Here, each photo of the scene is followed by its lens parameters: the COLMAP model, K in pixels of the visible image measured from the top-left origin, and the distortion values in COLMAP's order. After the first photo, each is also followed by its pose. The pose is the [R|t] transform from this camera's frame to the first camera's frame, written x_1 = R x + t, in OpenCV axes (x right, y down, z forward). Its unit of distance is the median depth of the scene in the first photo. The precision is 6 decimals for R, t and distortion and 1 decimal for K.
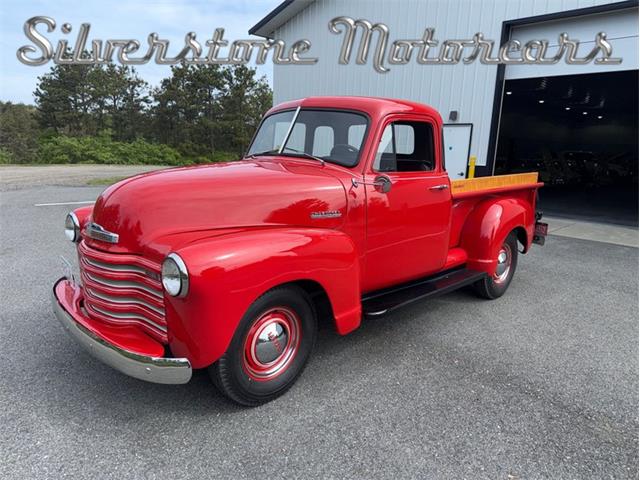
lens RADIAL K [[449.2, 0, 317.1], [0, 449.2, 236.0], [0, 0, 1]] dist [0.028173, -0.035193]
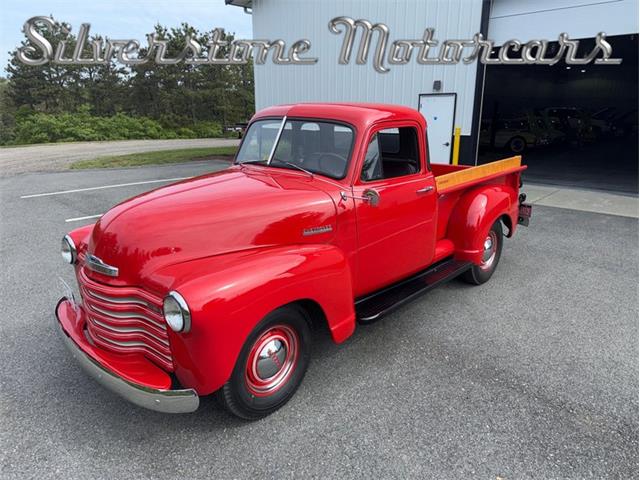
lens RADIAL K [[449.2, 0, 316.1], [0, 449.2, 228.0], [0, 0, 1]] dist [0.028173, -0.035193]
pose [[0.998641, -0.047513, 0.021398, -0.004853], [0.046091, 0.996968, 0.062689, -0.106802], [-0.024312, -0.061617, 0.997804, -0.026406]]
